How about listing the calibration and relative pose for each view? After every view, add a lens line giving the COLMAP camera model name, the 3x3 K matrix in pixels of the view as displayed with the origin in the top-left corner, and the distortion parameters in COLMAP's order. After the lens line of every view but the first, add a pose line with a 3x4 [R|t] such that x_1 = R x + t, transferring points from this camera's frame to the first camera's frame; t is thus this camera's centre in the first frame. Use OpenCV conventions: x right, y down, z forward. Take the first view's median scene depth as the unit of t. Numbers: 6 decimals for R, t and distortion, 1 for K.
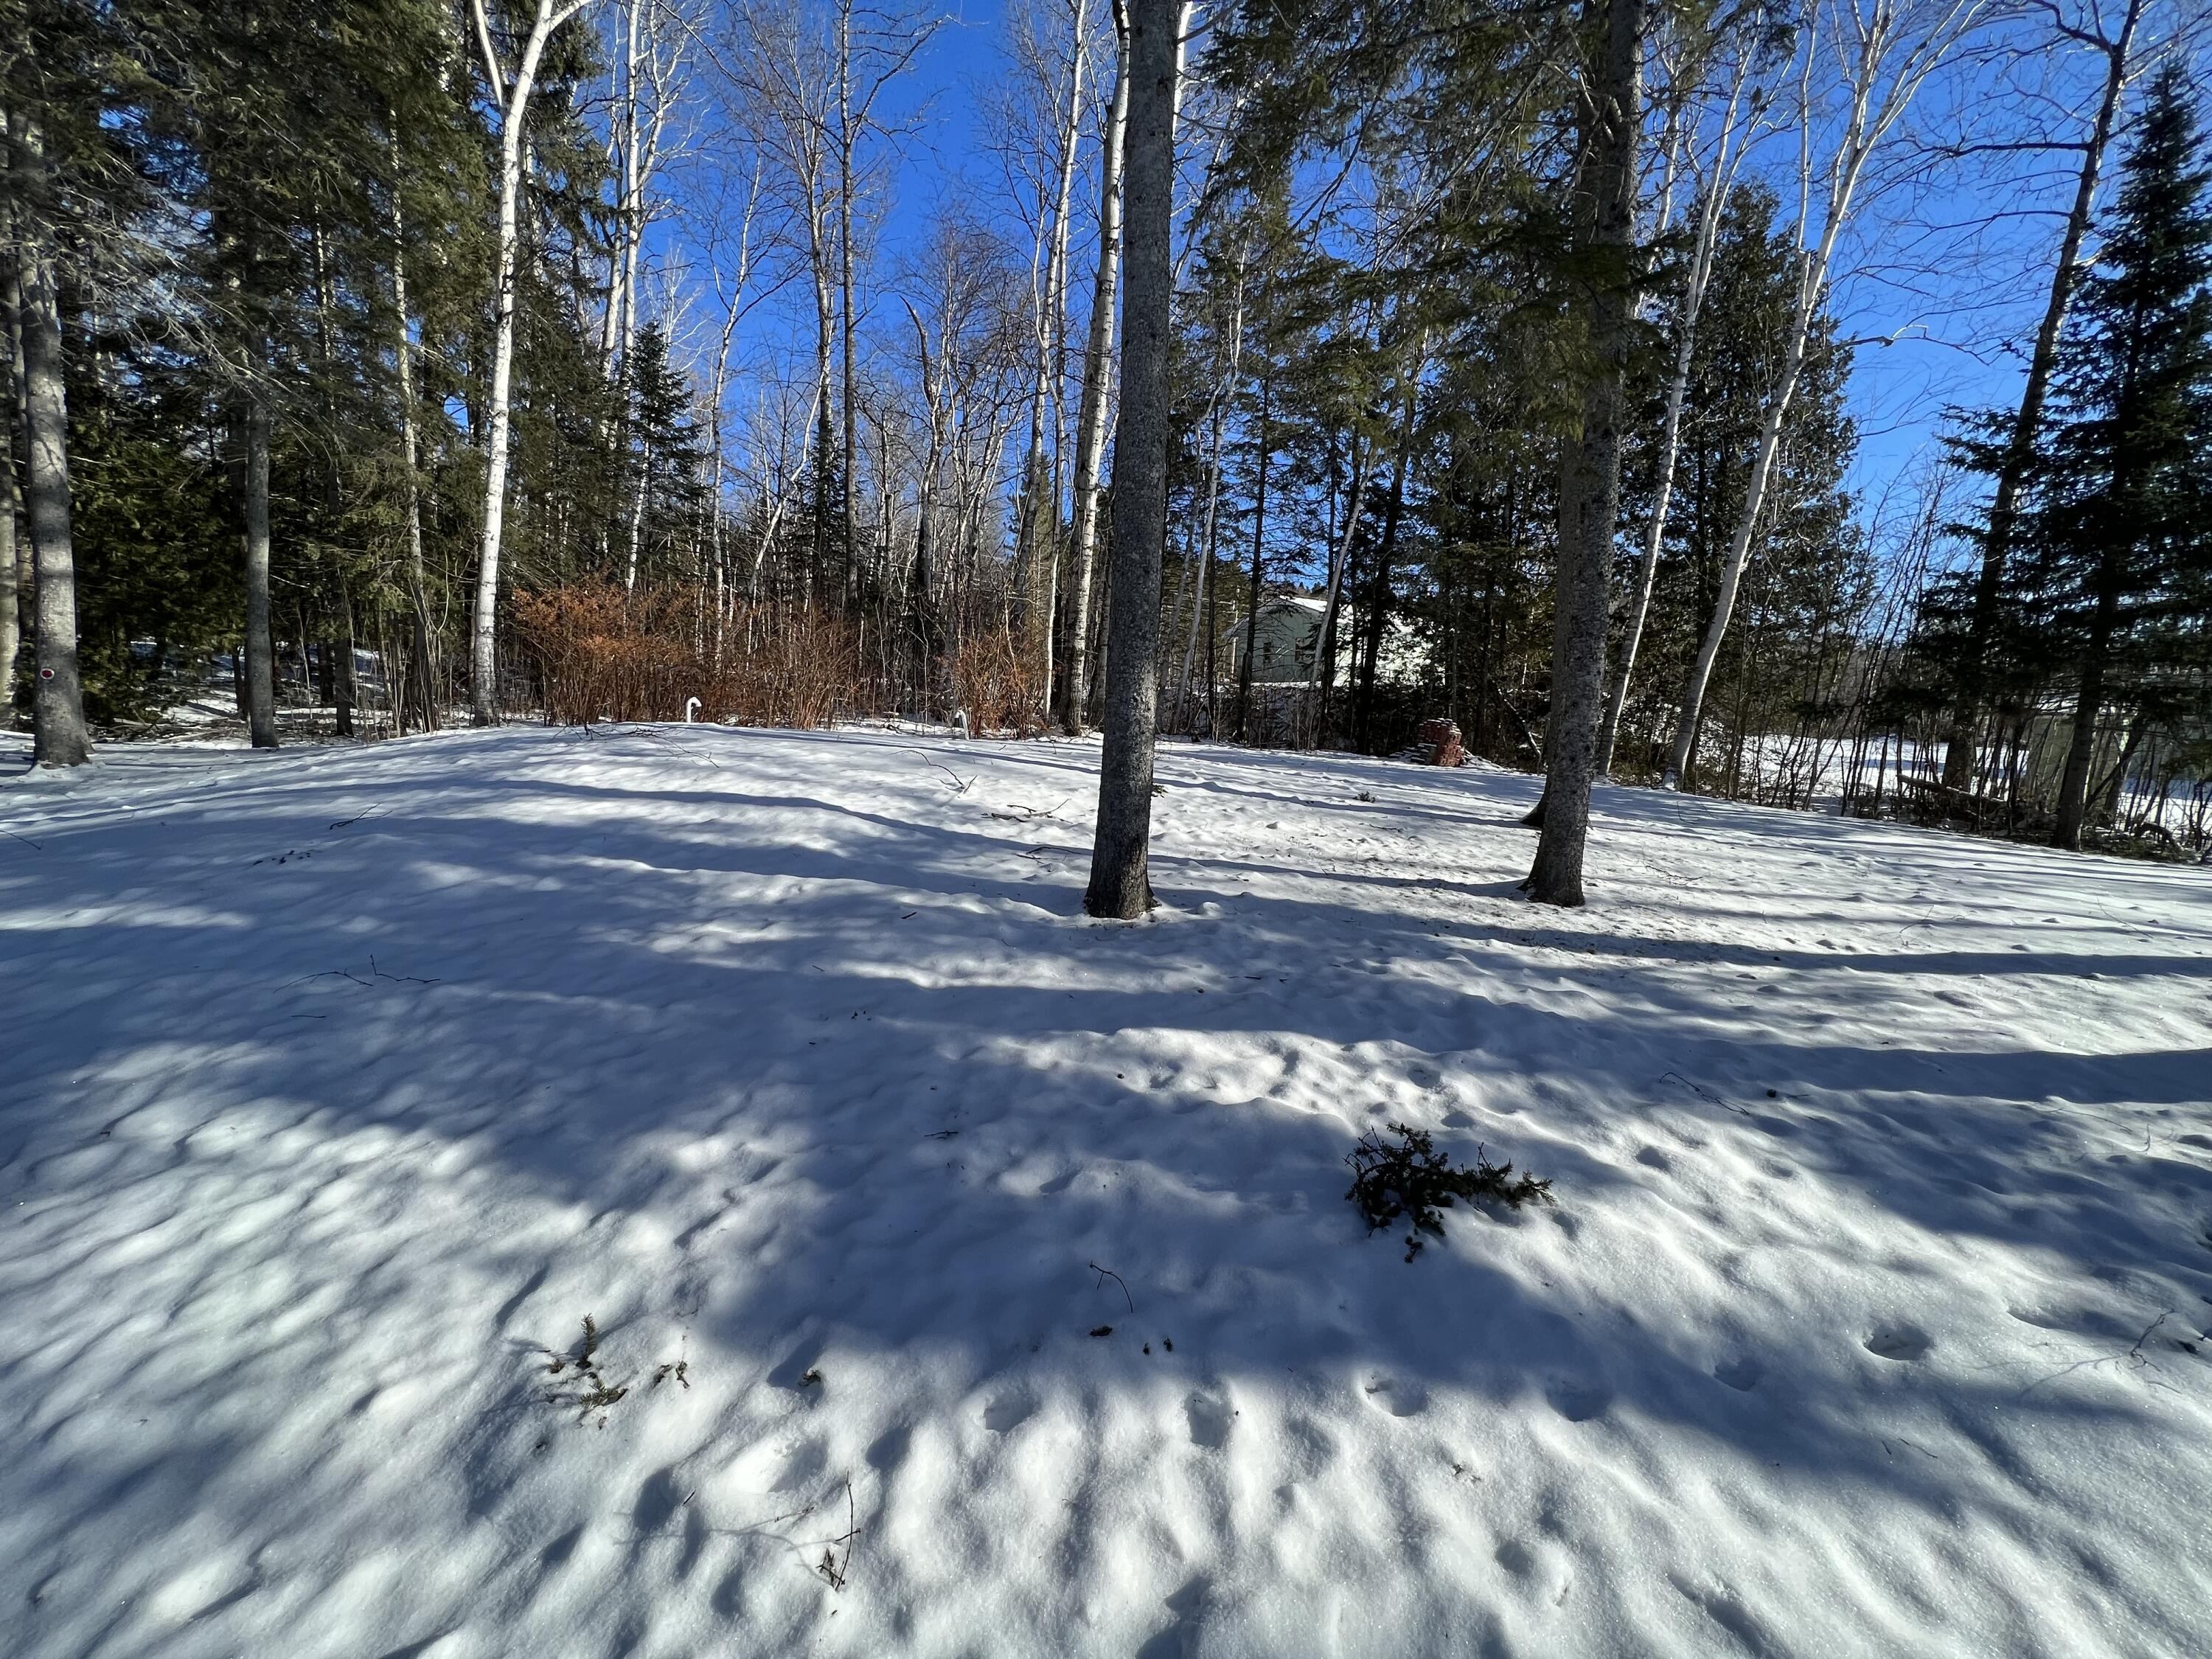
lens RADIAL K [[880.2, 0, 1101.6], [0, 880.2, 821.6], [0, 0, 1]] dist [-0.000337, -0.000507]
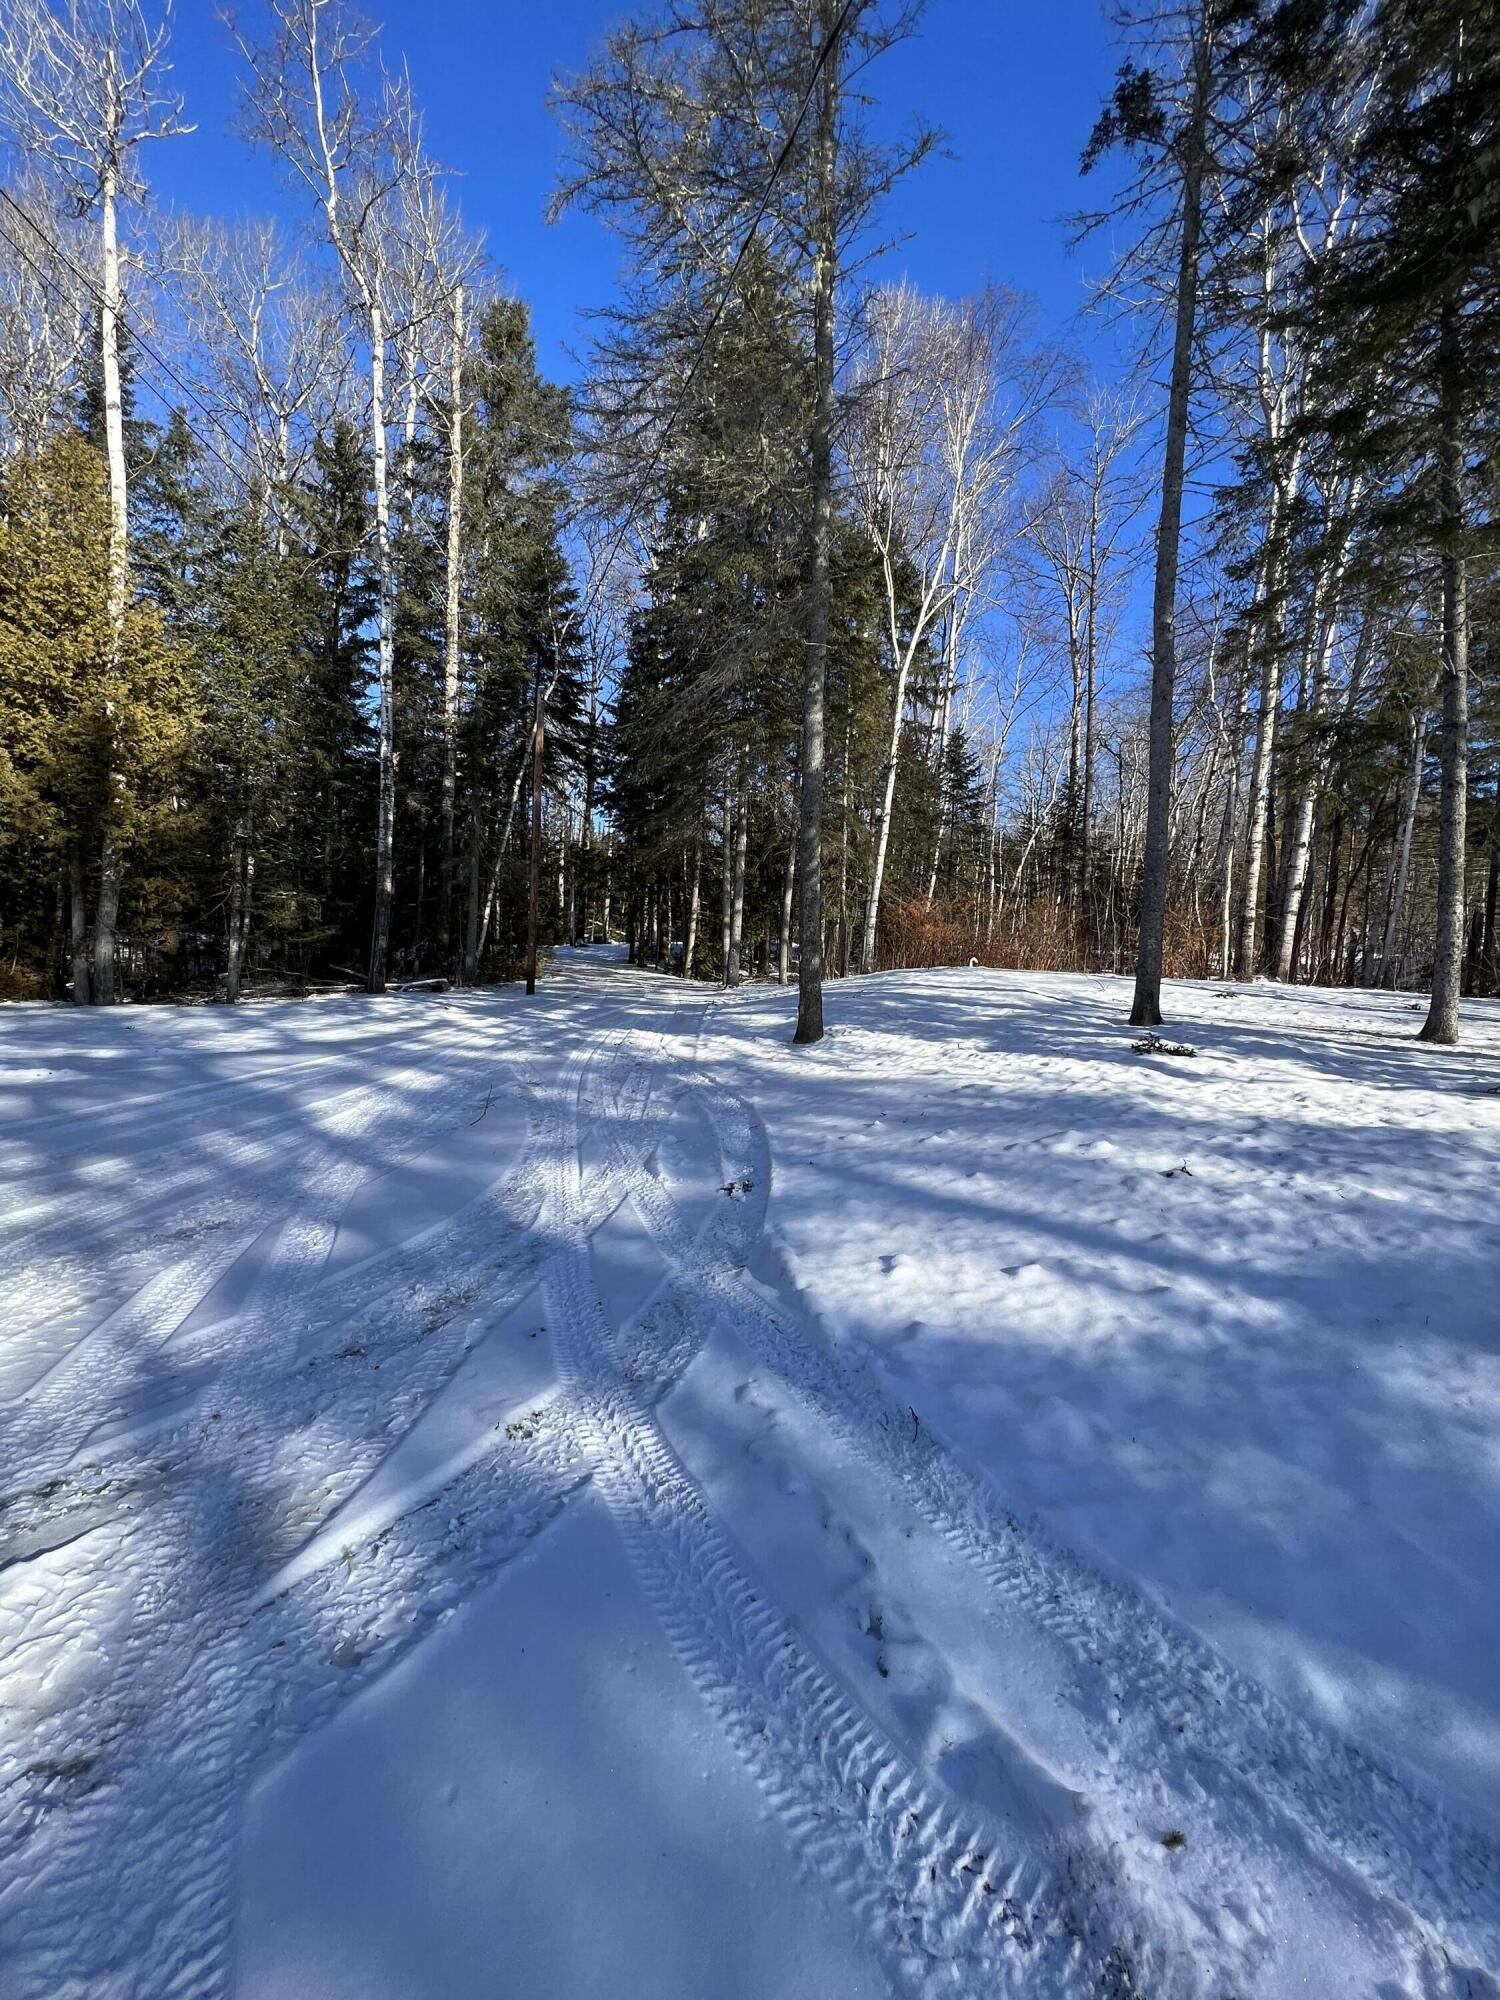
lens RADIAL K [[798.8, 0, 750.0], [0, 798.8, 1000.0], [0, 0, 1]] dist [-0.002004, 0.000262]
pose [[0.768508, 0.011916, -0.639729, 0.118622], [-0.075552, 0.994522, -0.072237, 0.048339], [0.635364, 0.103847, 0.765198, -0.276132]]
